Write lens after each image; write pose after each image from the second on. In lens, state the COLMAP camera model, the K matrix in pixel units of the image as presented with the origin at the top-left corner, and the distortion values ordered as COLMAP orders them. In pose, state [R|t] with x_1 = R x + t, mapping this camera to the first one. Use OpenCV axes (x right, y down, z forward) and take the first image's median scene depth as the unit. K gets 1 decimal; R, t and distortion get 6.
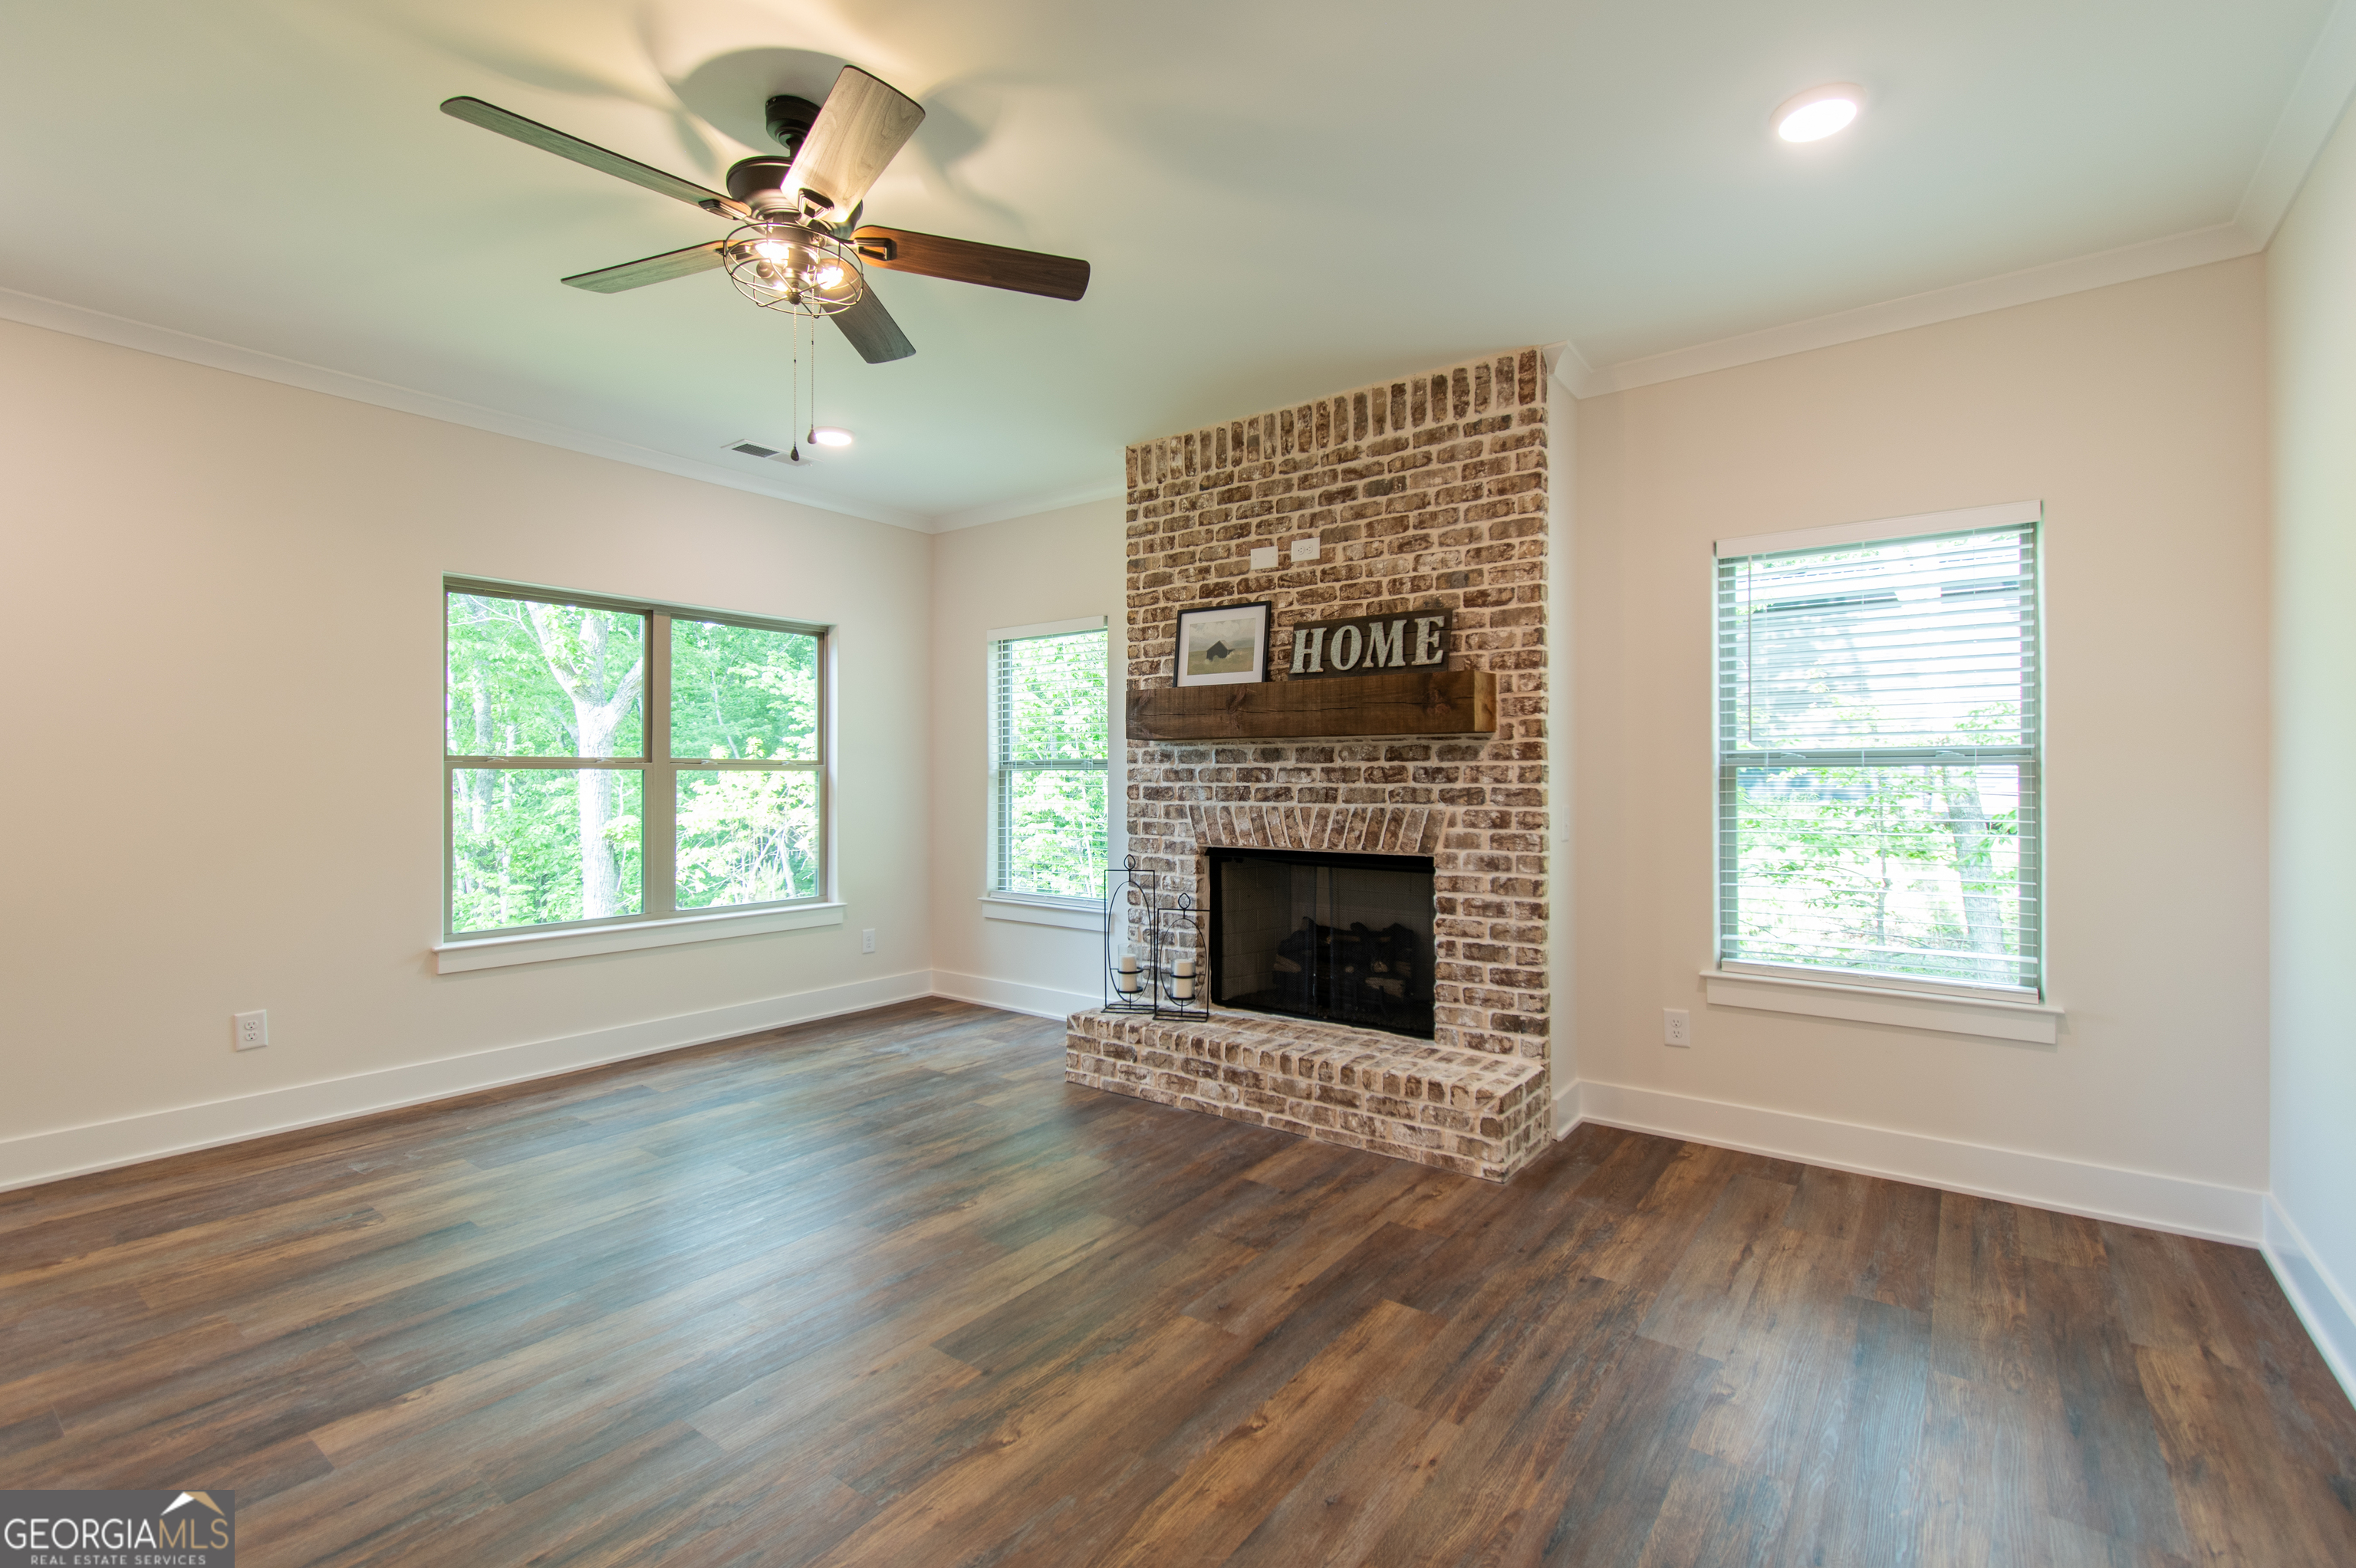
lens RADIAL K [[1006.0, 0, 1183.5], [0, 1006.0, 773.6], [0, 0, 1]] dist [0.000768, 0.000374]
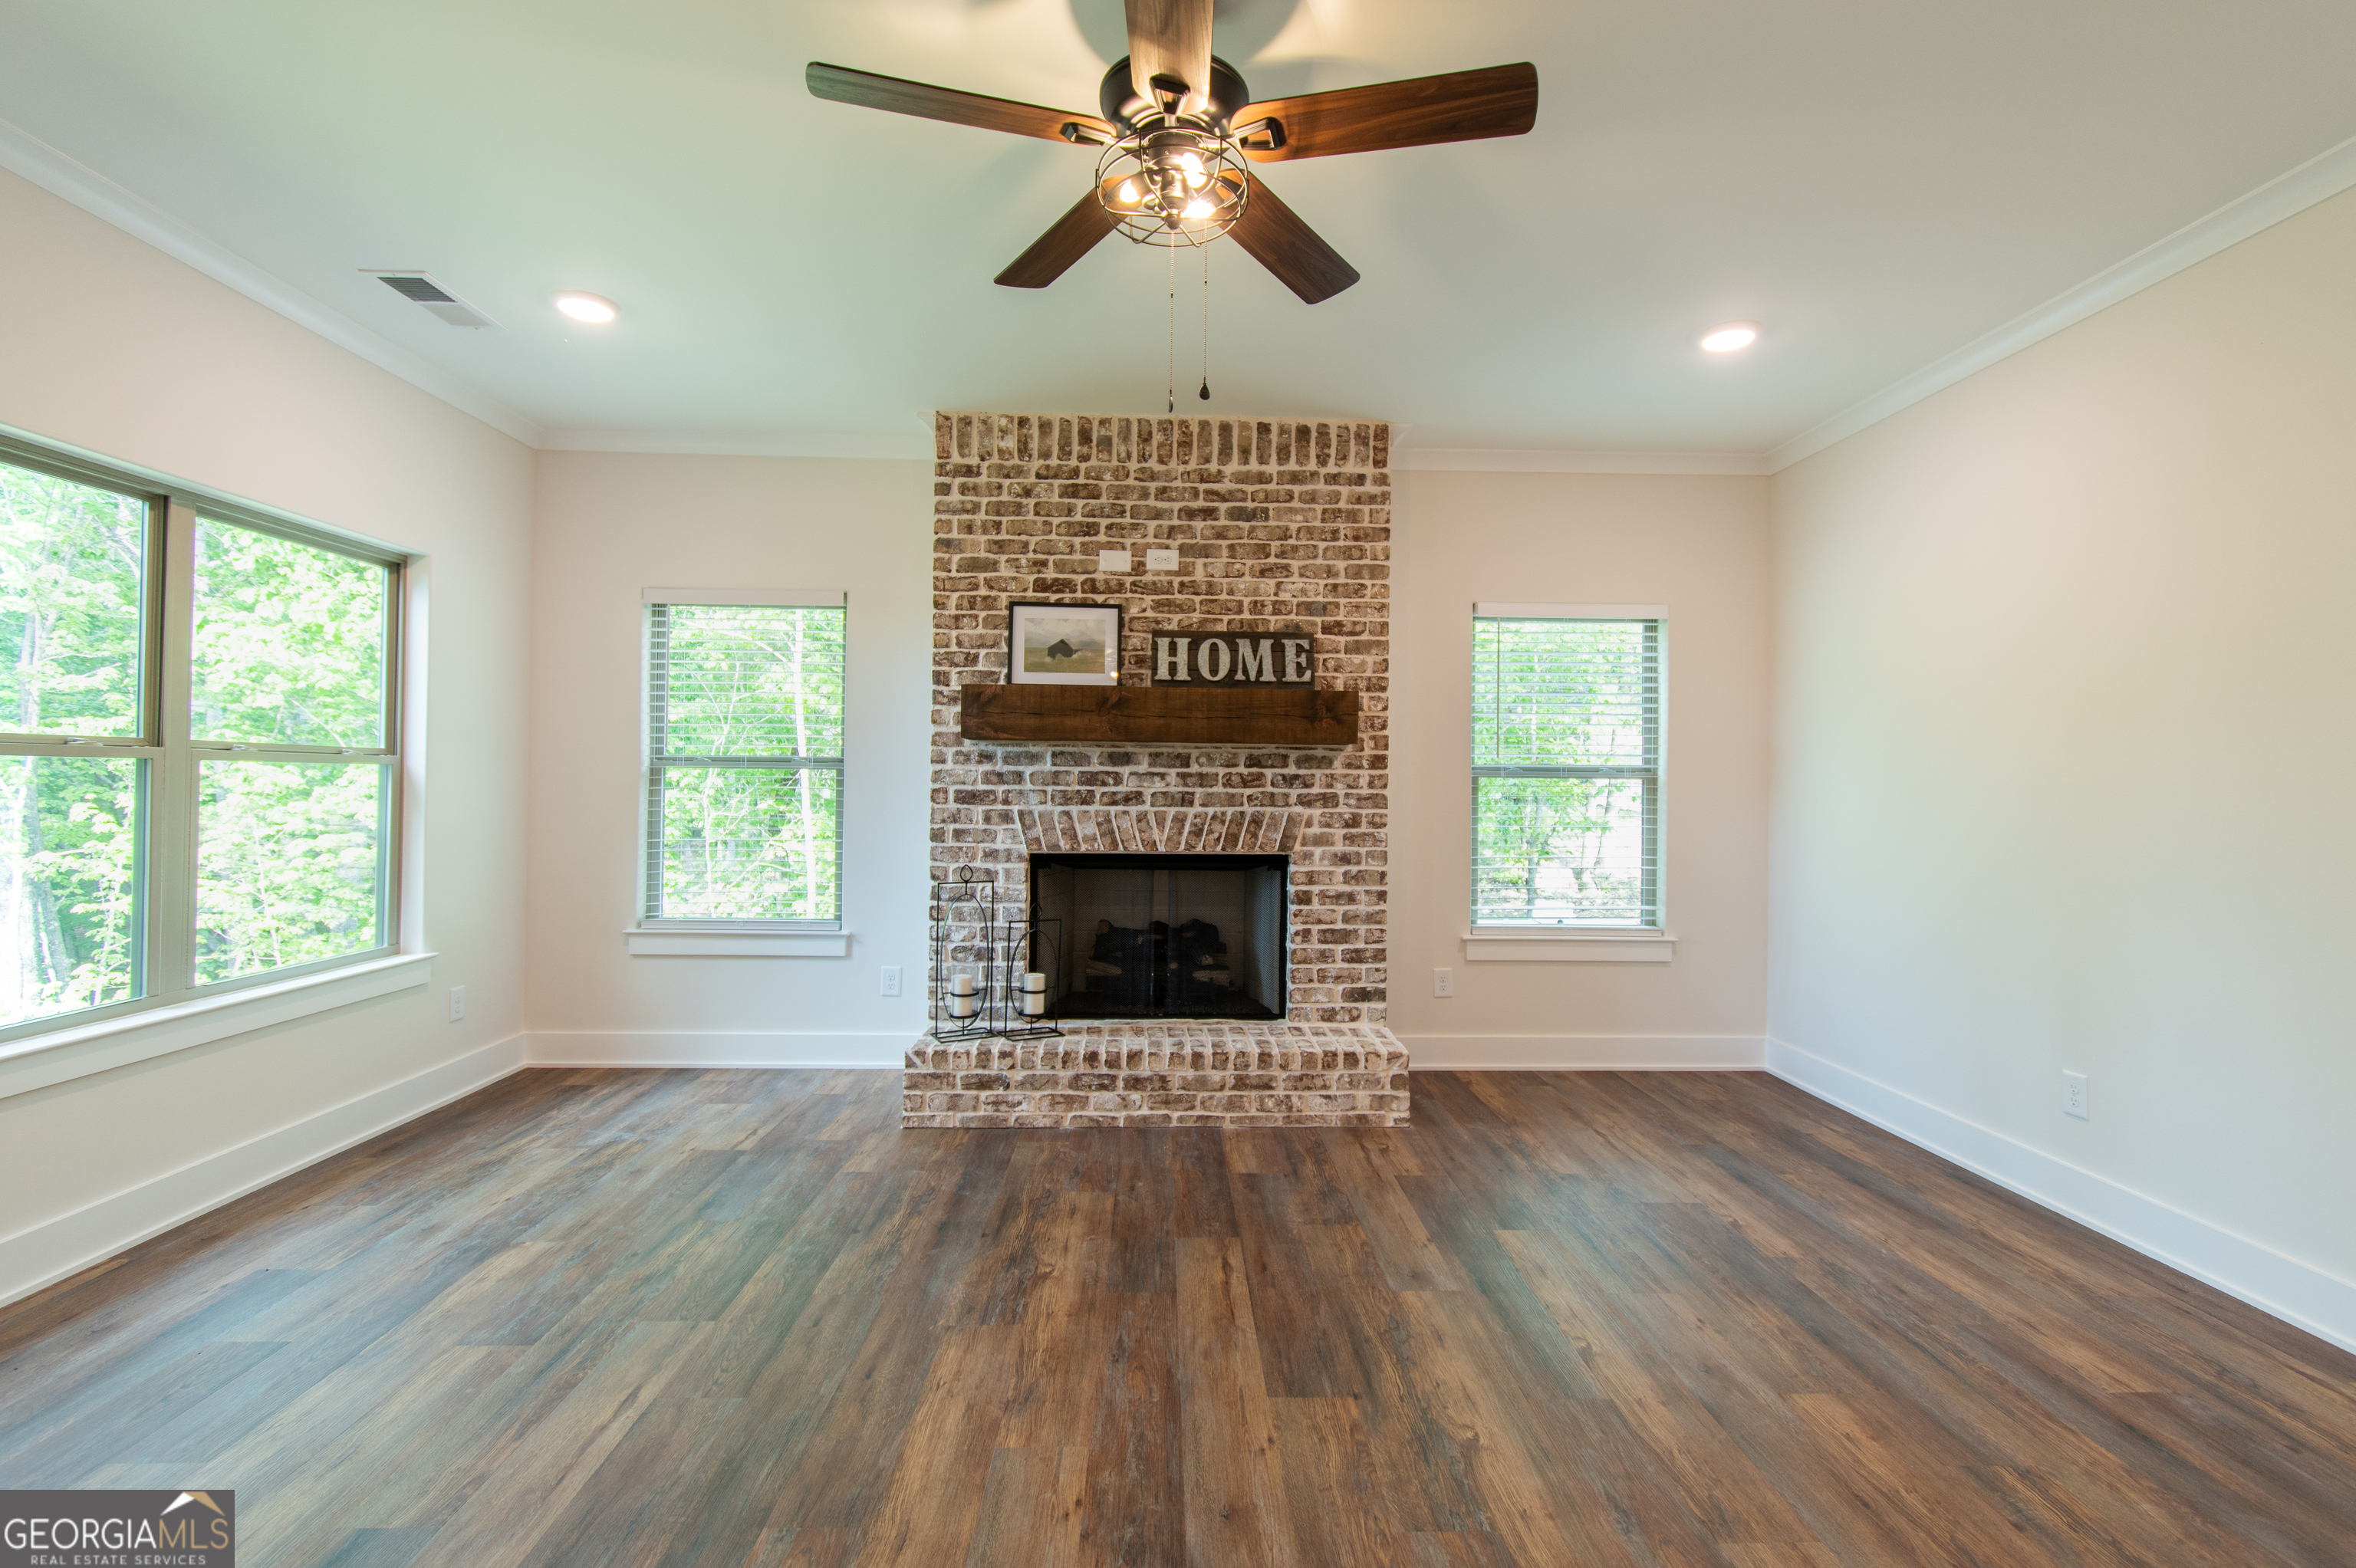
lens RADIAL K [[1006.0, 0, 1183.5], [0, 1006.0, 773.6], [0, 0, 1]] dist [0.000768, 0.000374]
pose [[0.795782, 0.013792, 0.605427, -0.511757], [-0.013175, 0.999898, -0.005461, 0.000772], [-0.605440, -0.003631, 0.795882, 0.182520]]
